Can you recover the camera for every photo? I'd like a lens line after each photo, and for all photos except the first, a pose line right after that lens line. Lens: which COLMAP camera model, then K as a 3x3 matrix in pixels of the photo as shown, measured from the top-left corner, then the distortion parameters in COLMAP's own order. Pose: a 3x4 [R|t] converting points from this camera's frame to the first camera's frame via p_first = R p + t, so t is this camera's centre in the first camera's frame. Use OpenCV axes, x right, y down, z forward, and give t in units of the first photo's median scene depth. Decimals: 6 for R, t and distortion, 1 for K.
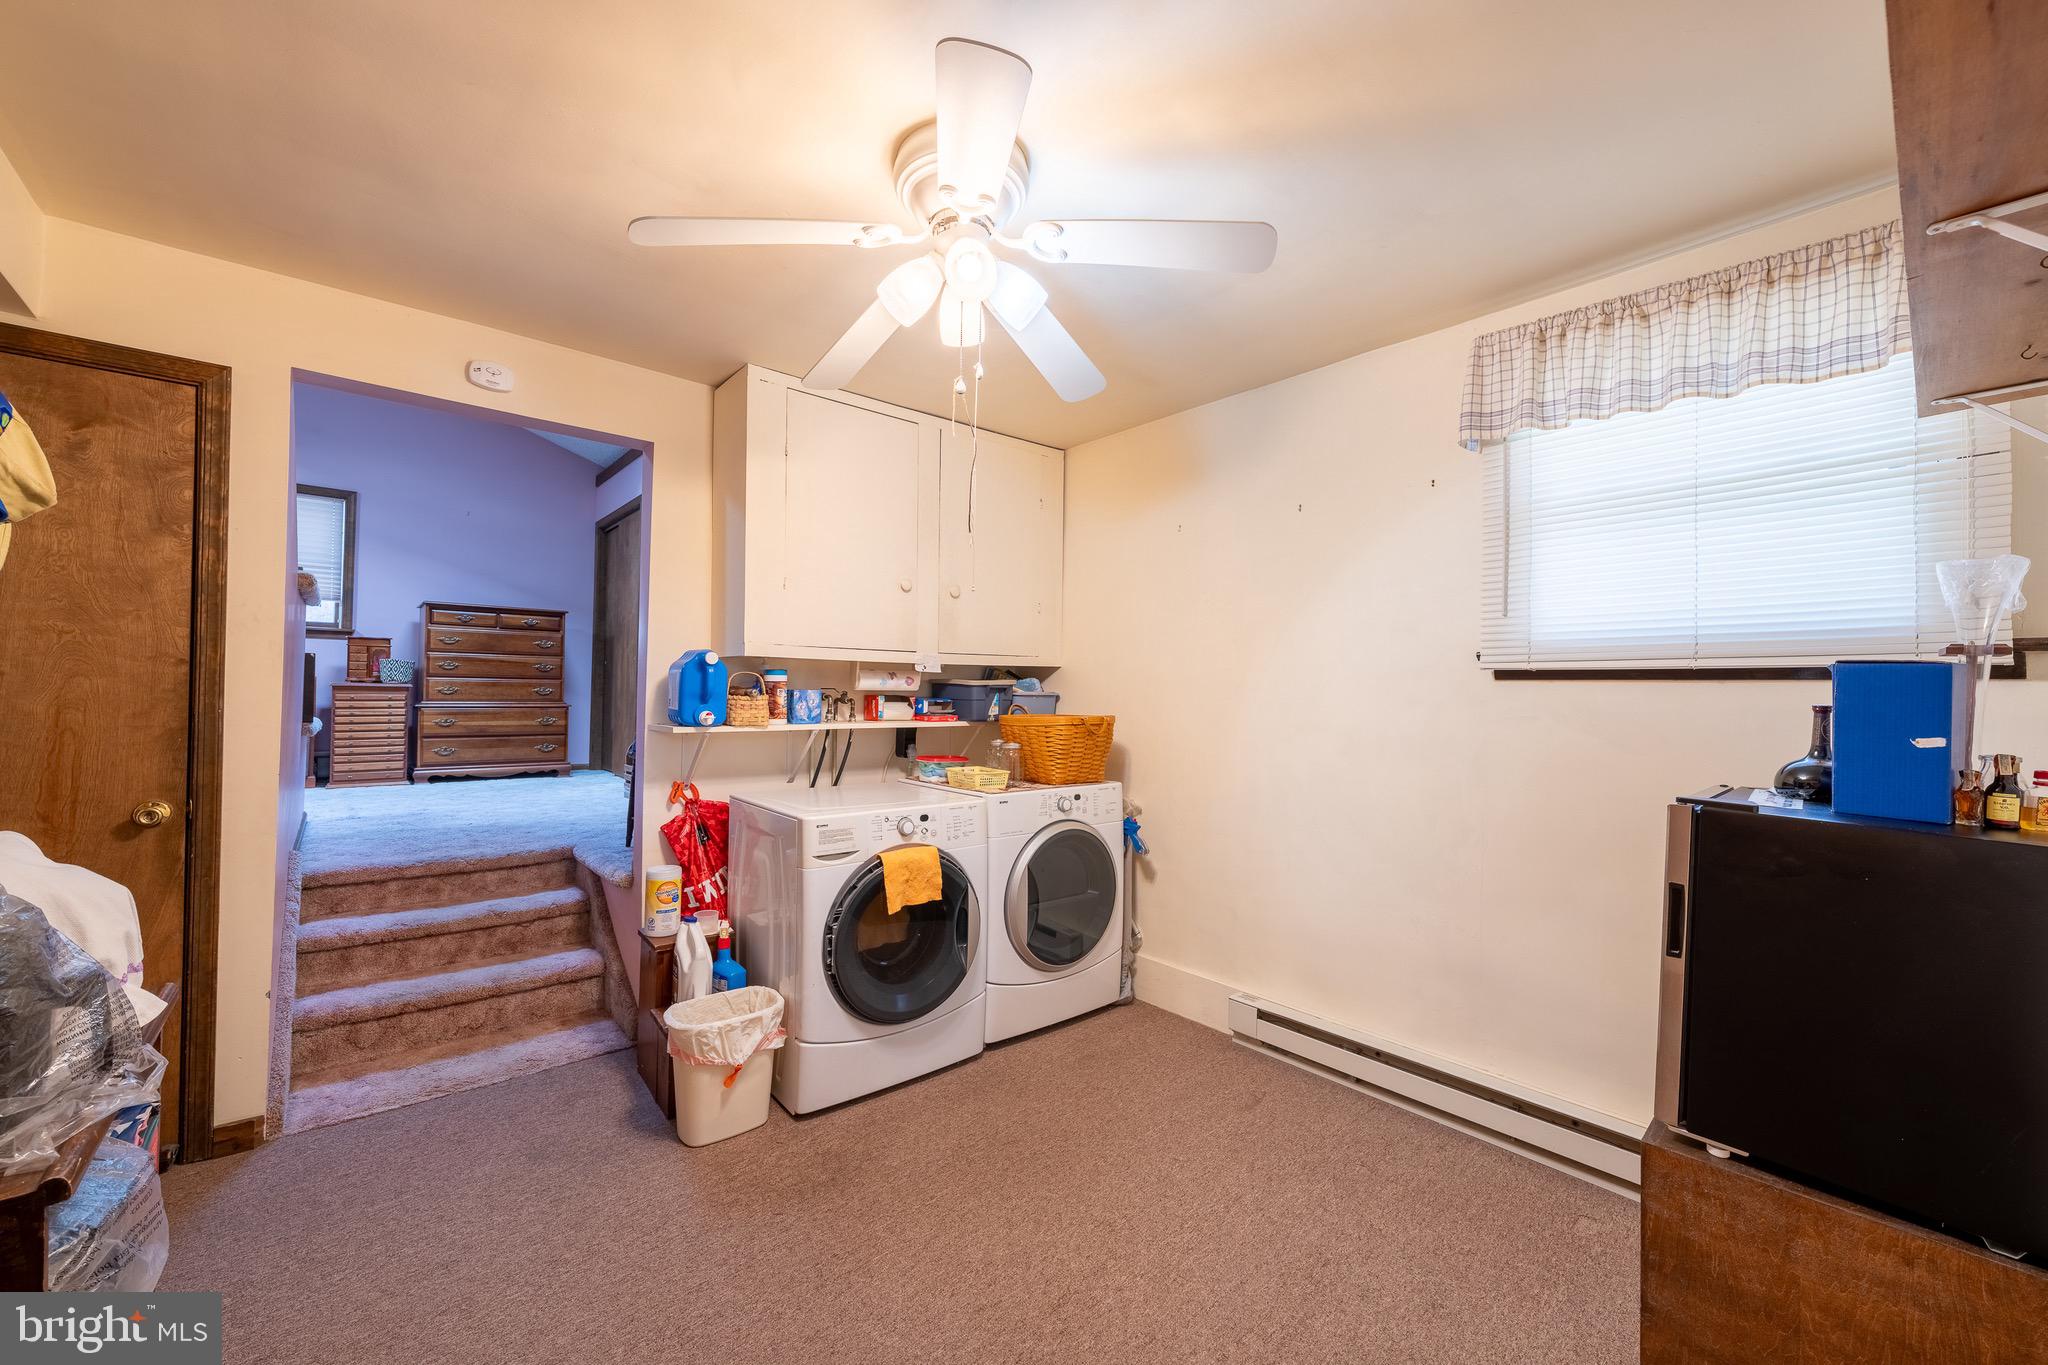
lens RADIAL K [[787.5, 0, 1024.0], [0, 787.5, 682.5], [0, 0, 1]] dist [-0.000575, -0.000055]
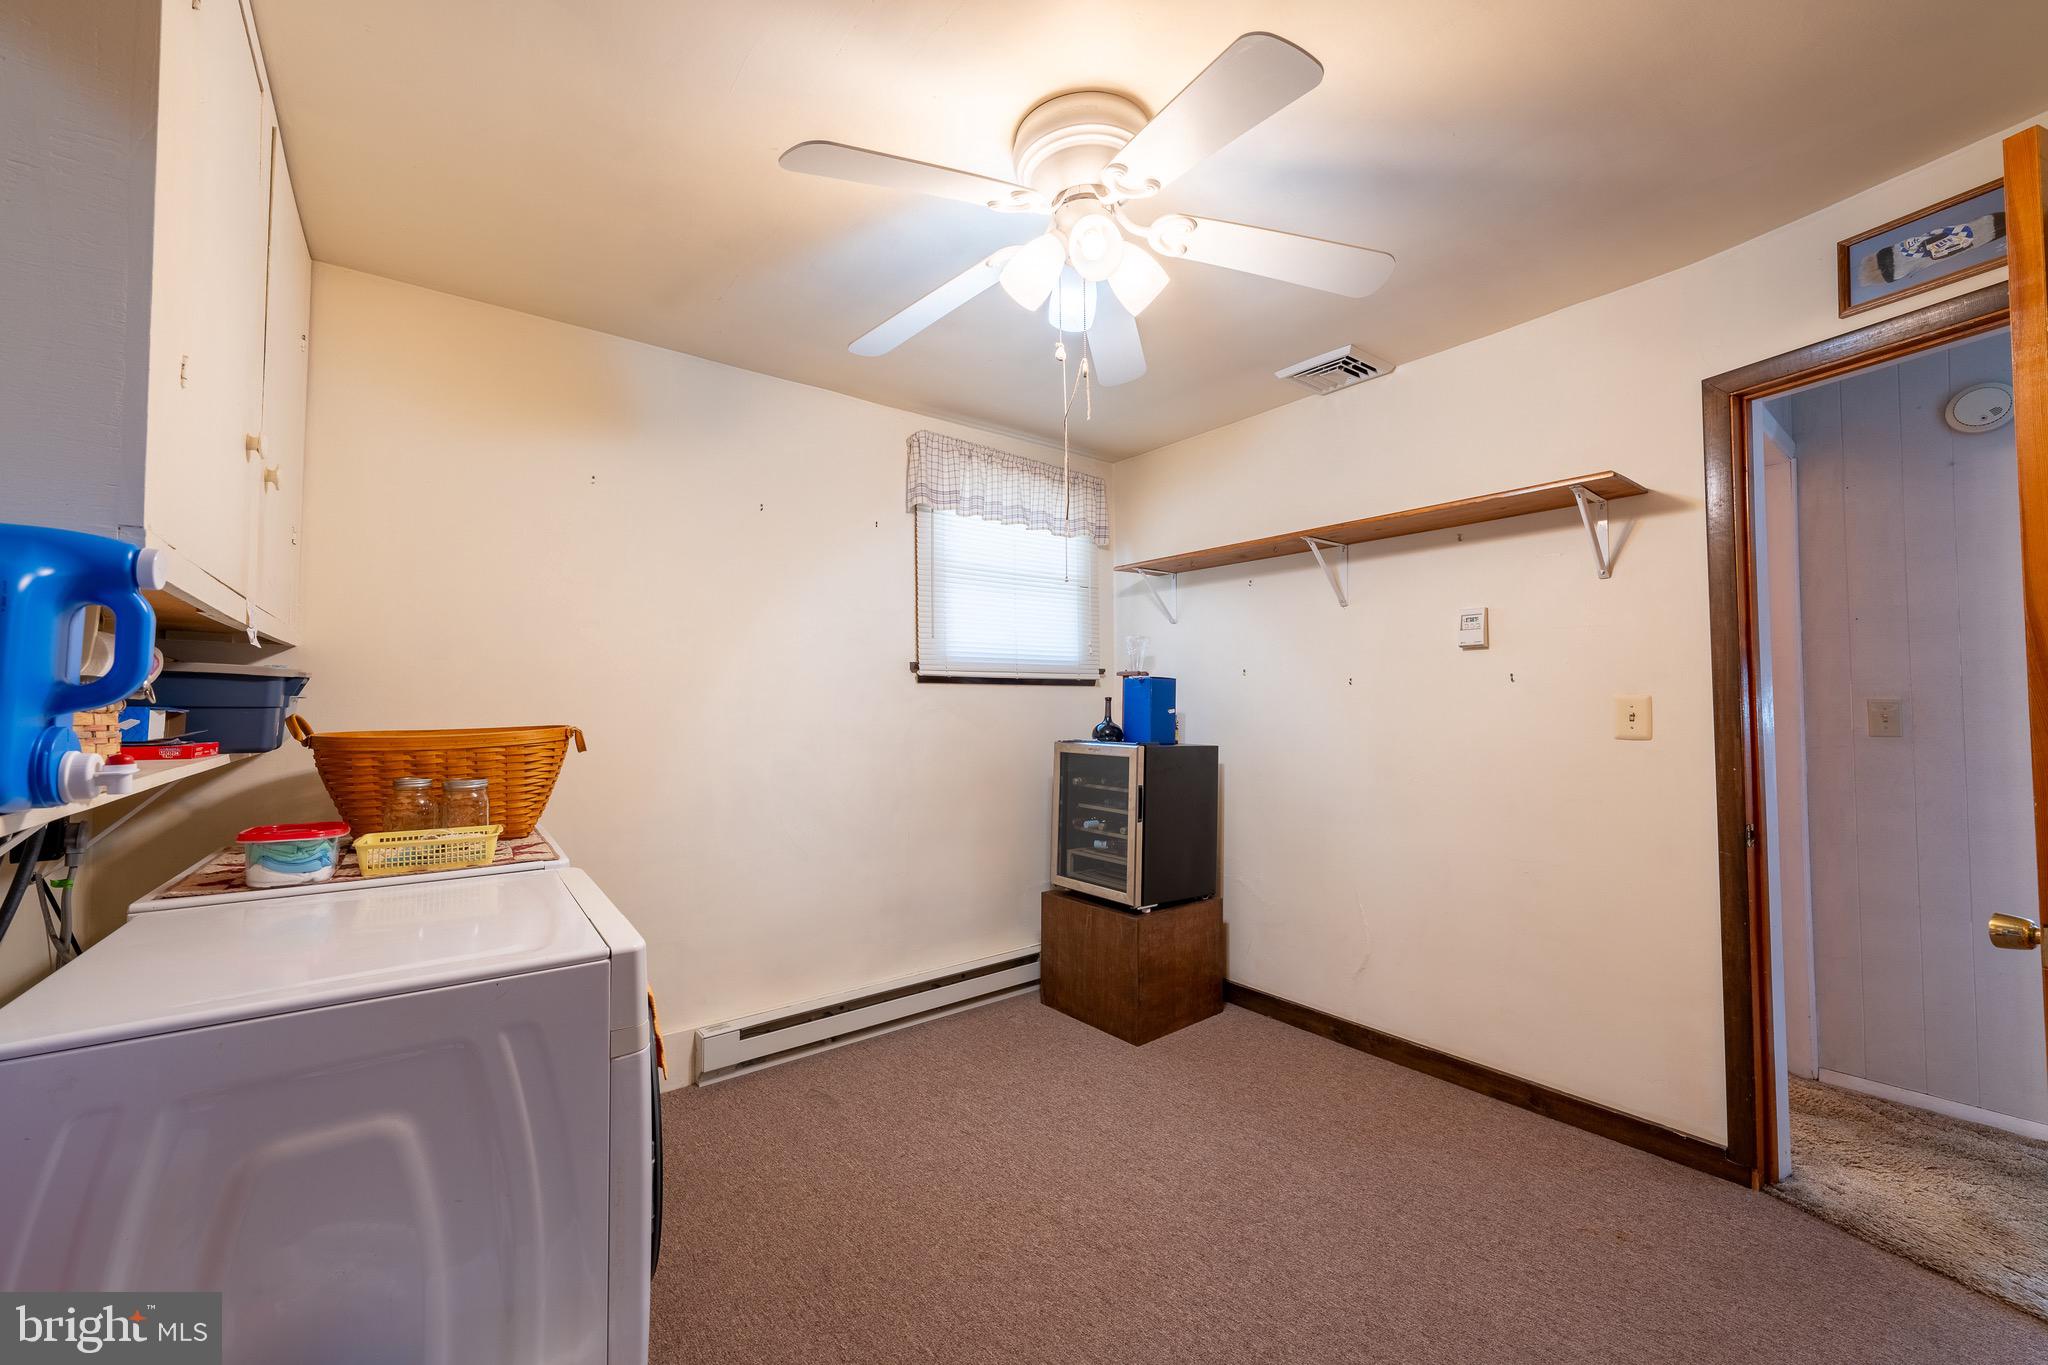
lens RADIAL K [[787.5, 0, 1024.0], [0, 787.5, 682.5], [0, 0, 1]] dist [-0.000575, -0.000055]
pose [[0.065832, 0.008414, 0.997795, -0.804750], [-0.007323, 0.999942, -0.007949, 0.006076], [-0.997804, -0.006784, 0.065890, 0.779889]]
